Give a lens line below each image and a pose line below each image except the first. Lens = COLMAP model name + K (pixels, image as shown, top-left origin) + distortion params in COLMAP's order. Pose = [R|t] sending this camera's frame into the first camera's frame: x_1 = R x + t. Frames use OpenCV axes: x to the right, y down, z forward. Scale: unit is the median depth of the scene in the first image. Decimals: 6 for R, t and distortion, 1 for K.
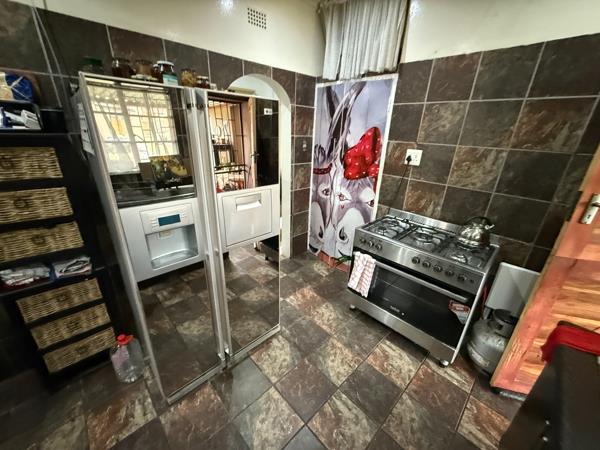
lens RADIAL K [[238.0, 0, 297.8], [0, 238.0, 224.7], [0, 0, 1]] dist [-0.001473, -0.000158]
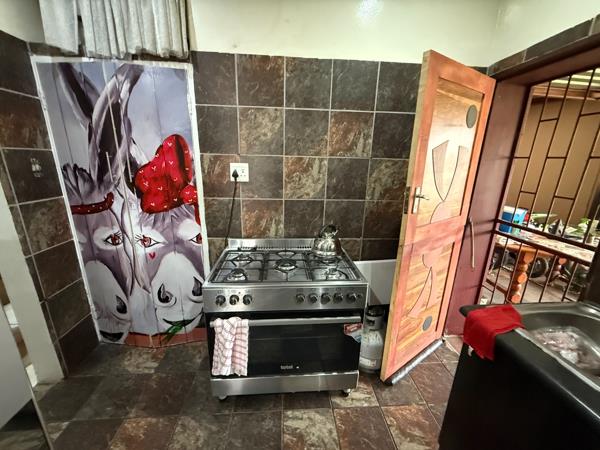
lens RADIAL K [[238.0, 0, 297.8], [0, 238.0, 224.7], [0, 0, 1]] dist [-0.001473, -0.000158]
pose [[0.639368, -0.221922, 0.736179, -0.019430], [0.285768, 0.957445, 0.040435, -0.079152], [-0.713824, 0.184524, 0.675578, 0.306796]]
